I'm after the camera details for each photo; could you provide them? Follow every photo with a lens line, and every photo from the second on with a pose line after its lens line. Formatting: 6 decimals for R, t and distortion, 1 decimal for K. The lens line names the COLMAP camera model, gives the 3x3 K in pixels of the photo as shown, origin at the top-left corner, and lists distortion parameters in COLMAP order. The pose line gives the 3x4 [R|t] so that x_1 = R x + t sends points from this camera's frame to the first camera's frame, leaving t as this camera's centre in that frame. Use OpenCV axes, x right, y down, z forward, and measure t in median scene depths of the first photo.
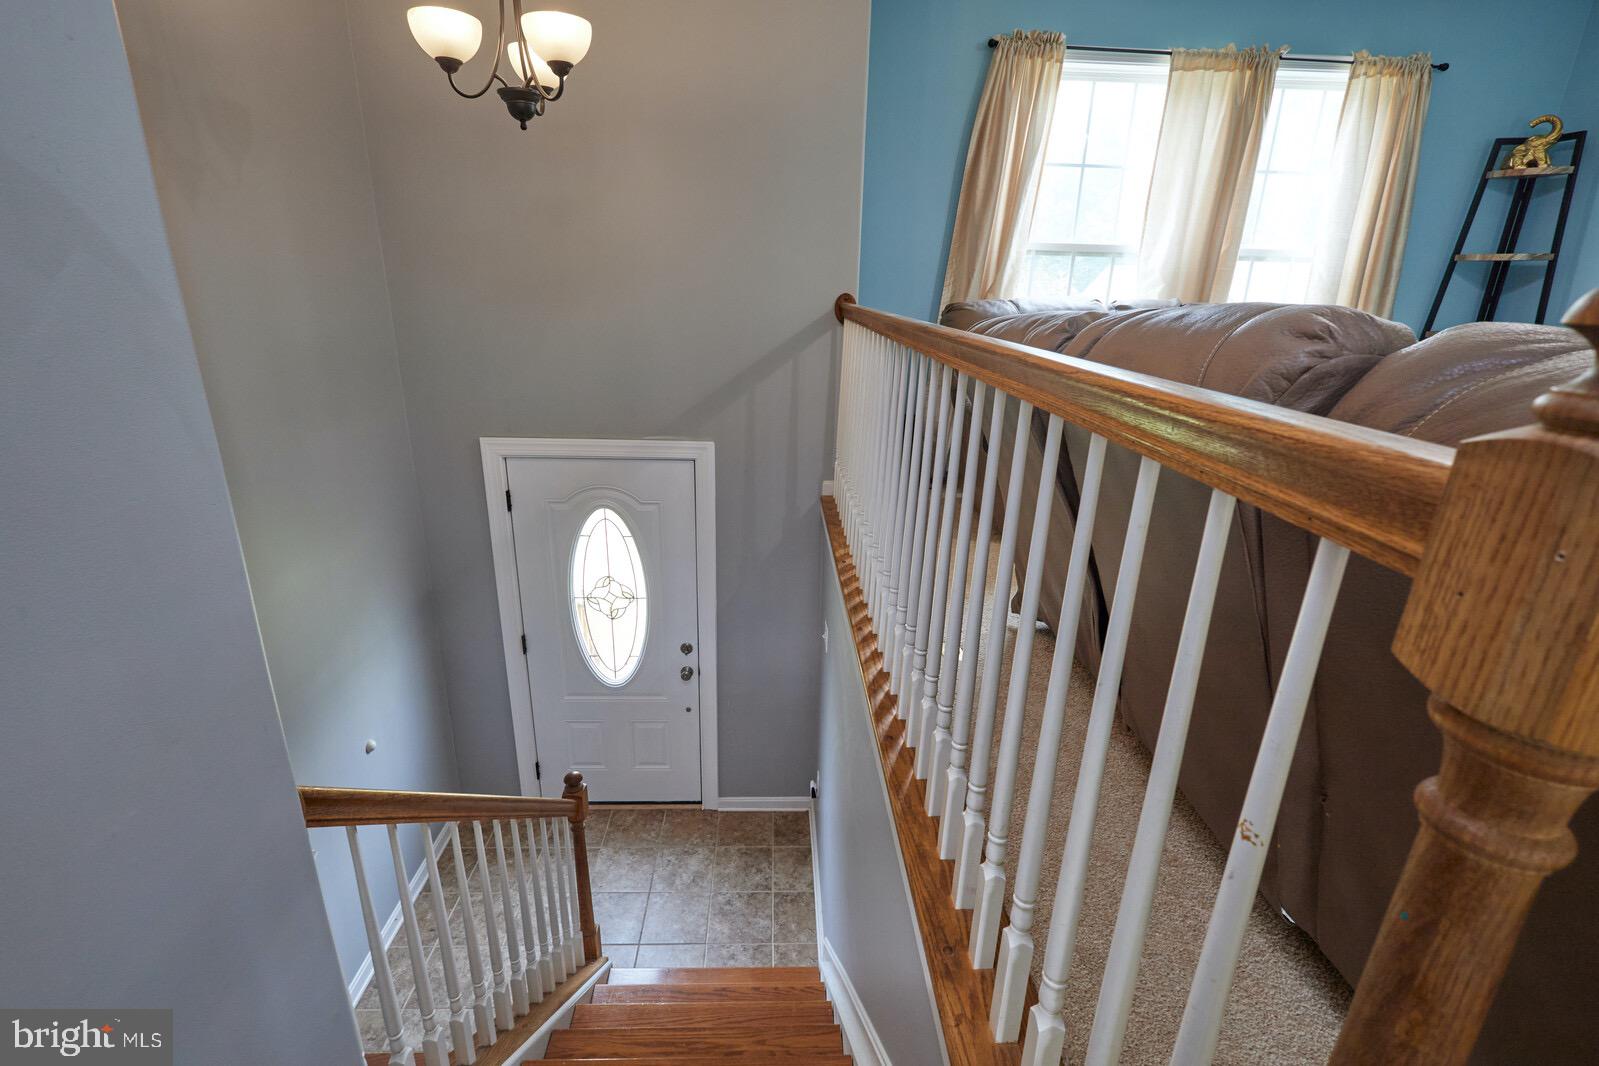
lens RADIAL K [[739.0, 0, 803.1], [0, 739.0, 532.9], [0, 0, 1]] dist [-0.000383, 0.001027]
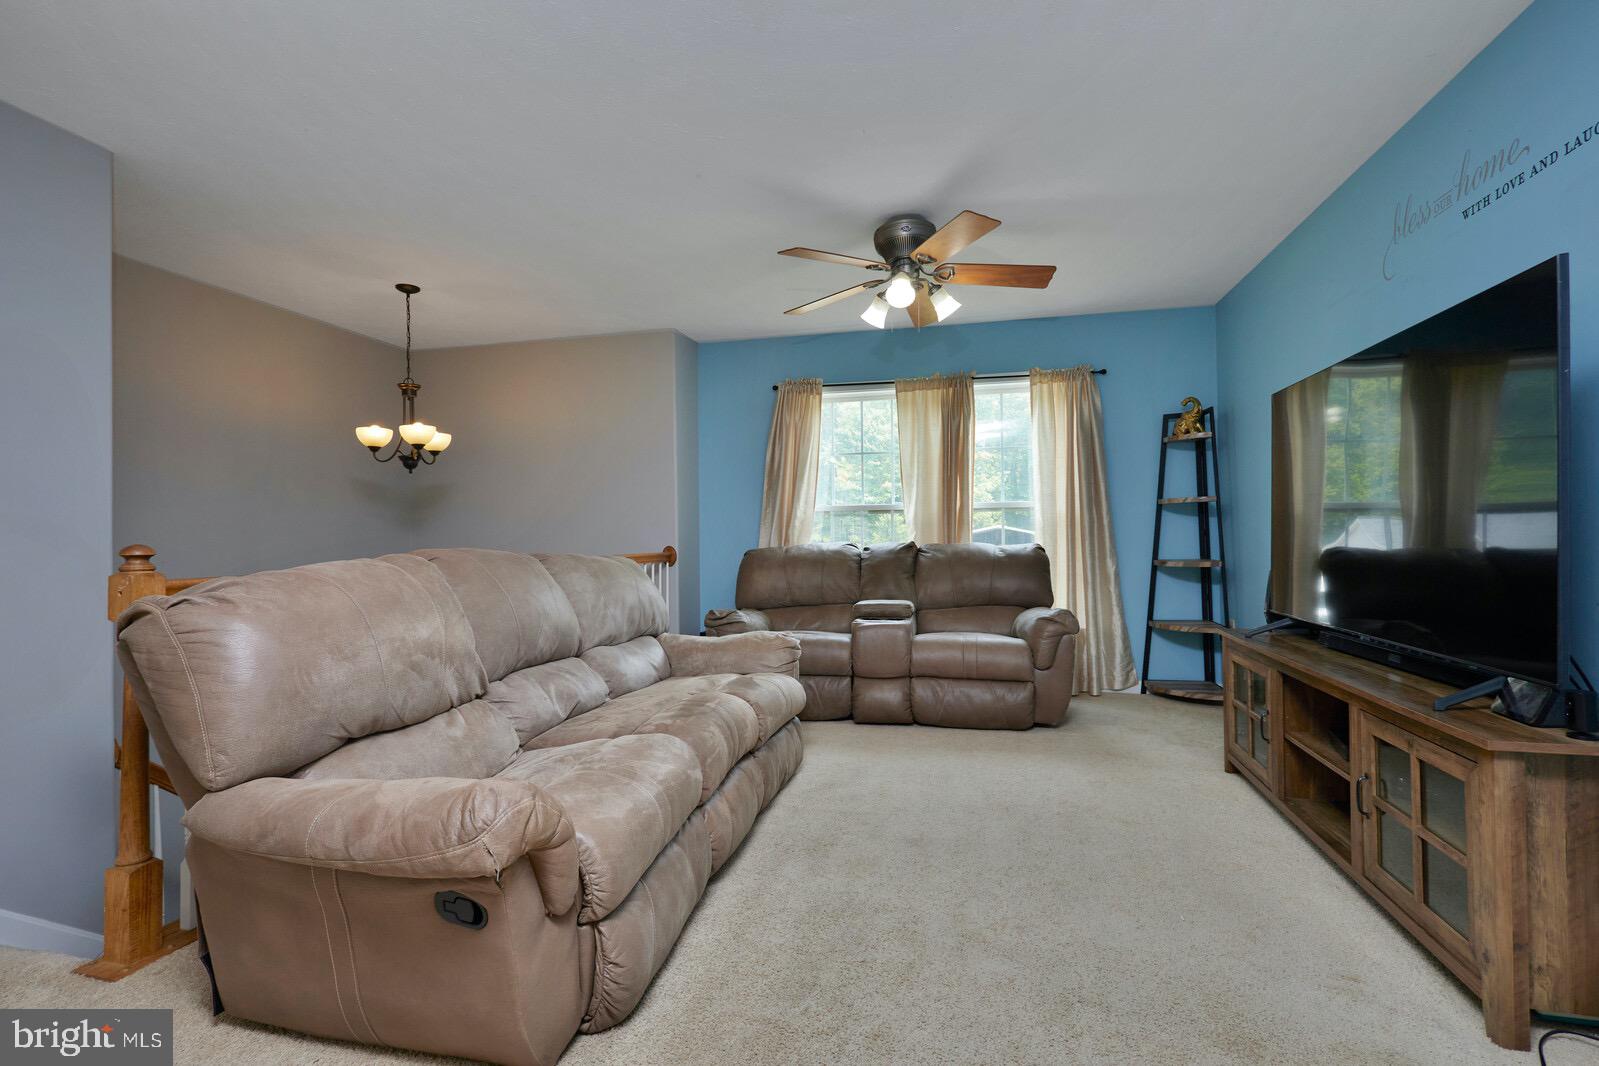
lens RADIAL K [[739.0, 0, 802.4], [0, 739.0, 532.0], [0, 0, 1]] dist [-0.000383, 0.001027]
pose [[0.962137, -0.035159, -0.270291, 0.695315], [-0.054154, 0.947218, -0.315982, 0.103617], [0.267134, 0.318655, 0.909449, -0.281897]]
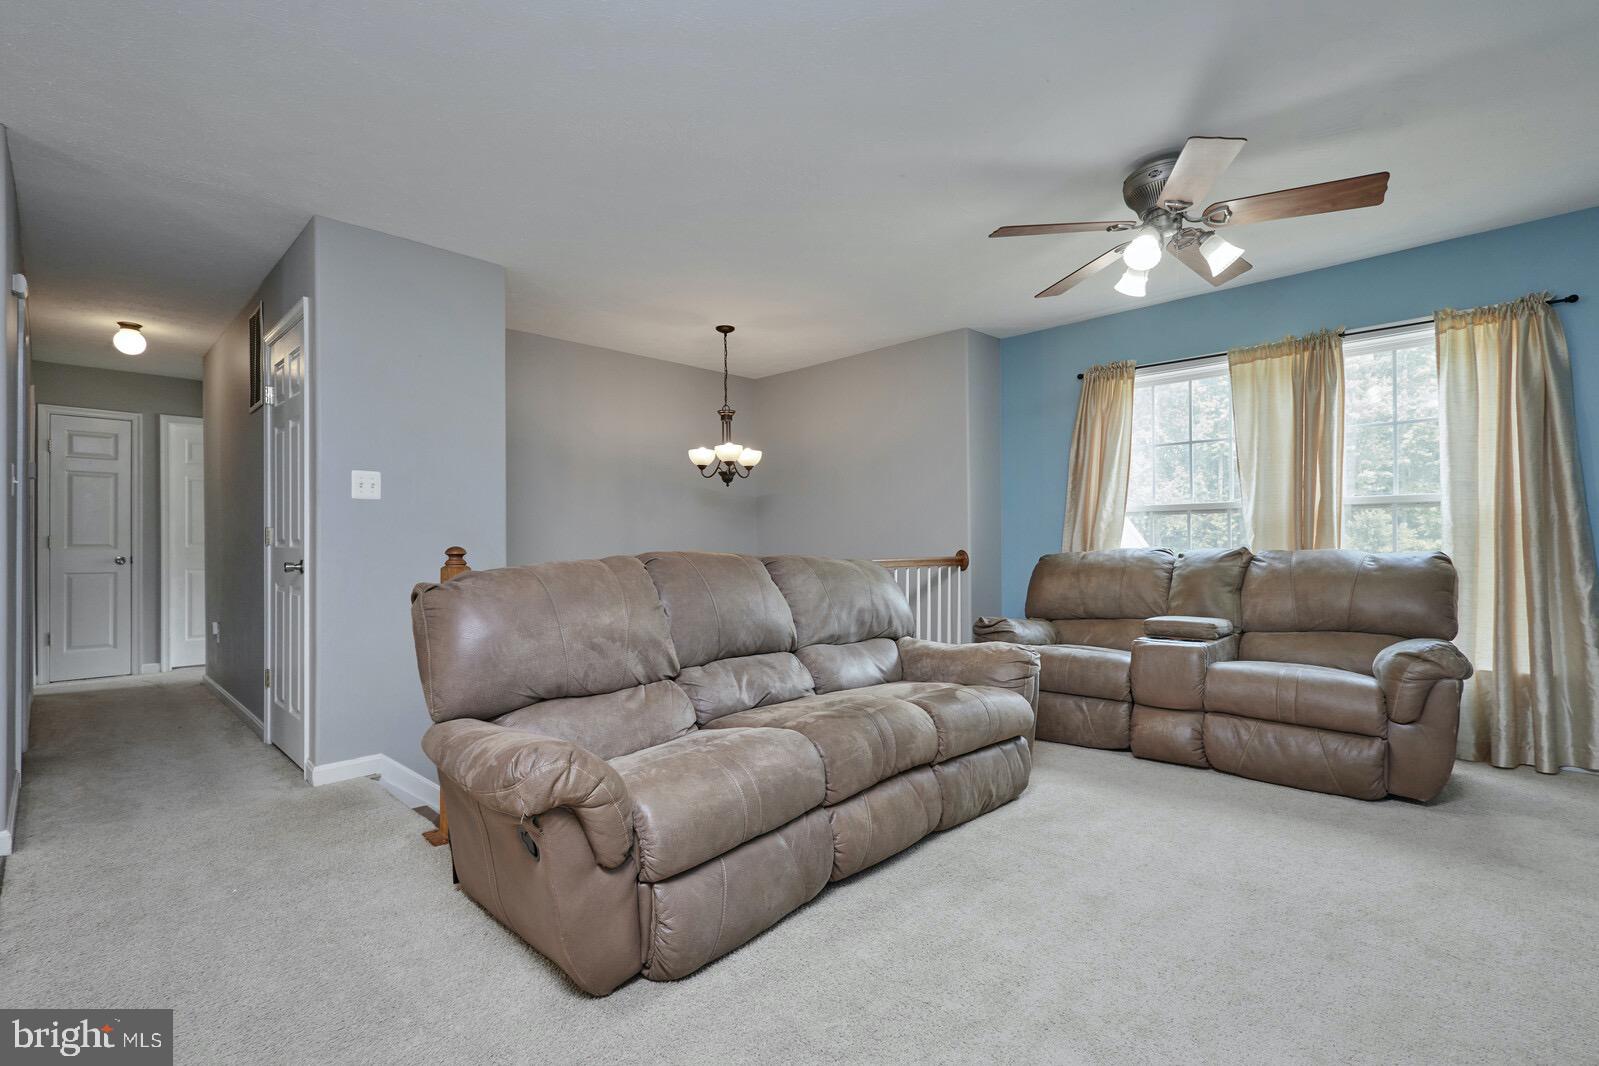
lens RADIAL K [[739.0, 0, 799.4], [0, 739.0, 543.0], [0, 0, 1]] dist [-0.000383, 0.001027]
pose [[0.678945, -0.028213, -0.733647, 0.884010], [-0.209673, 0.950195, -0.230579, 0.068277], [0.703613, 0.310376, 0.639214, -0.163868]]
